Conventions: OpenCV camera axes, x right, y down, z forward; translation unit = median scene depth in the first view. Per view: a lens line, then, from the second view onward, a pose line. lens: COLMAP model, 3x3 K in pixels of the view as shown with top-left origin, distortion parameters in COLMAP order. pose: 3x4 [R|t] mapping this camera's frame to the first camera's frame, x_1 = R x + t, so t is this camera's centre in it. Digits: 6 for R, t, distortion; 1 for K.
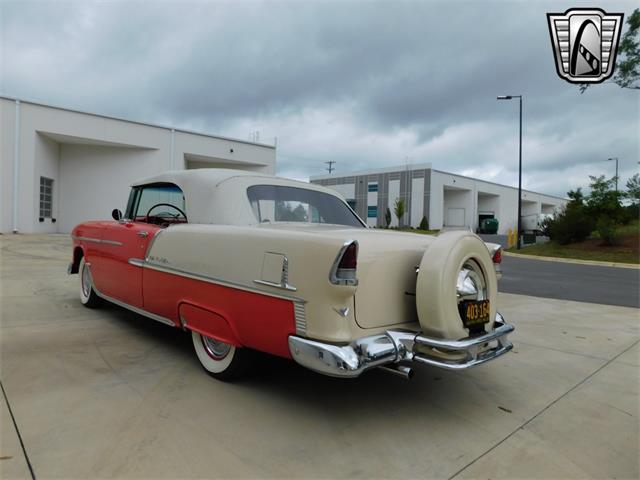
lens RADIAL K [[421.7, 0, 316.5], [0, 421.7, 237.4], [0, 0, 1]] dist [-0.071707, 0.053949]
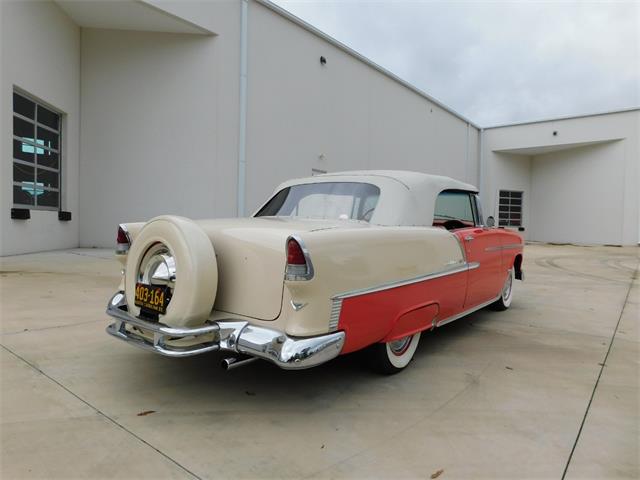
lens RADIAL K [[421.7, 0, 316.5], [0, 421.7, 237.4], [0, 0, 1]] dist [-0.071707, 0.053949]
pose [[0.150471, -0.007905, -0.988583, 0.128414], [-0.029393, 0.999490, -0.012466, 0.003743], [0.988177, 0.030933, 0.150162, 0.112324]]
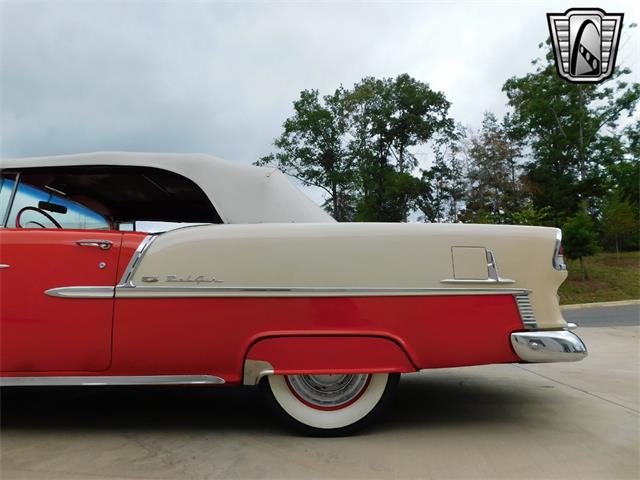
lens RADIAL K [[421.7, 0, 316.5], [0, 421.7, 237.4], [0, 0, 1]] dist [-0.071707, 0.053949]
pose [[0.719279, 0.061065, 0.692032, -0.082413], [0.044832, 0.989973, -0.133953, 0.010434], [-0.693273, 0.127375, 0.709329, 0.051544]]
